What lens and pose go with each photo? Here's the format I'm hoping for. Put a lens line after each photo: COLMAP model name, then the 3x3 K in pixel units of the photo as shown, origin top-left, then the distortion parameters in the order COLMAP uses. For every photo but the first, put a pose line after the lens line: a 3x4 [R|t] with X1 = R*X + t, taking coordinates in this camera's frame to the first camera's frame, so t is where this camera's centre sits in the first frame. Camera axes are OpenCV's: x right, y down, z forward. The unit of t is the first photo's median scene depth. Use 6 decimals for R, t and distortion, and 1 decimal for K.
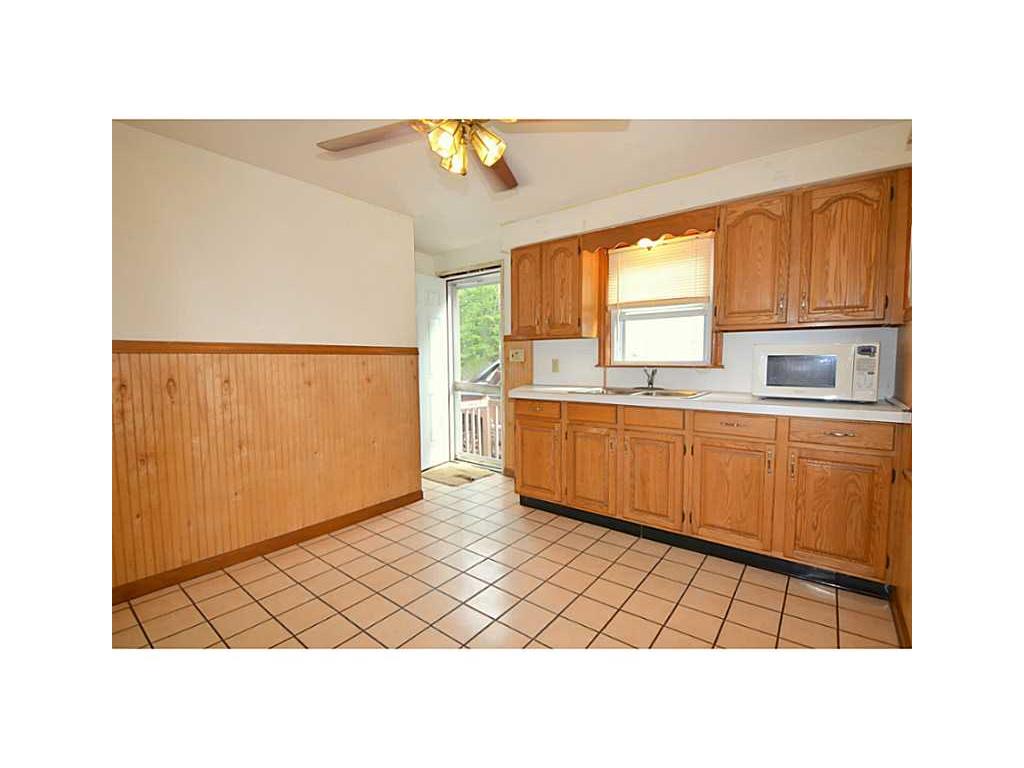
lens RADIAL K [[410.7, 0, 511.7], [0, 410.7, 386.9], [0, 0, 1]] dist [-0.000512, -0.000061]
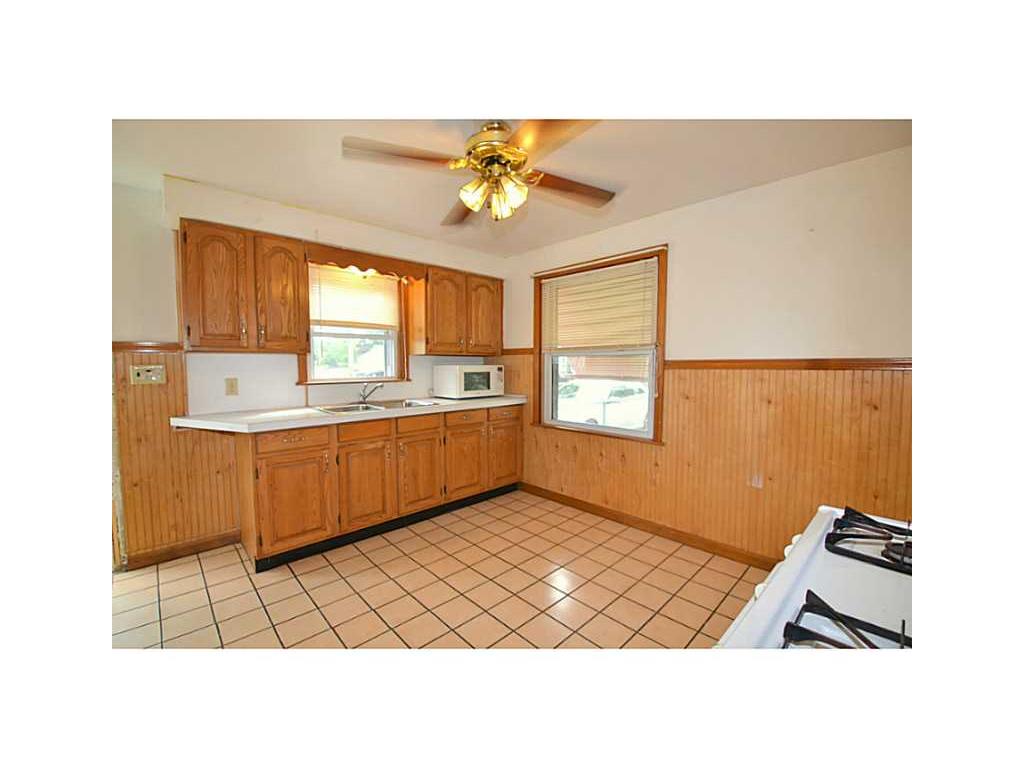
lens RADIAL K [[392.8, 0, 507.6], [0, 392.8, 387.7], [0, 0, 1]] dist [-0.002235, -0.000051]
pose [[0.153512, -0.052325, 0.986760, -0.657289], [0.075051, 0.996330, 0.041157, -0.050248], [-0.985293, 0.067739, 0.156876, 0.454429]]
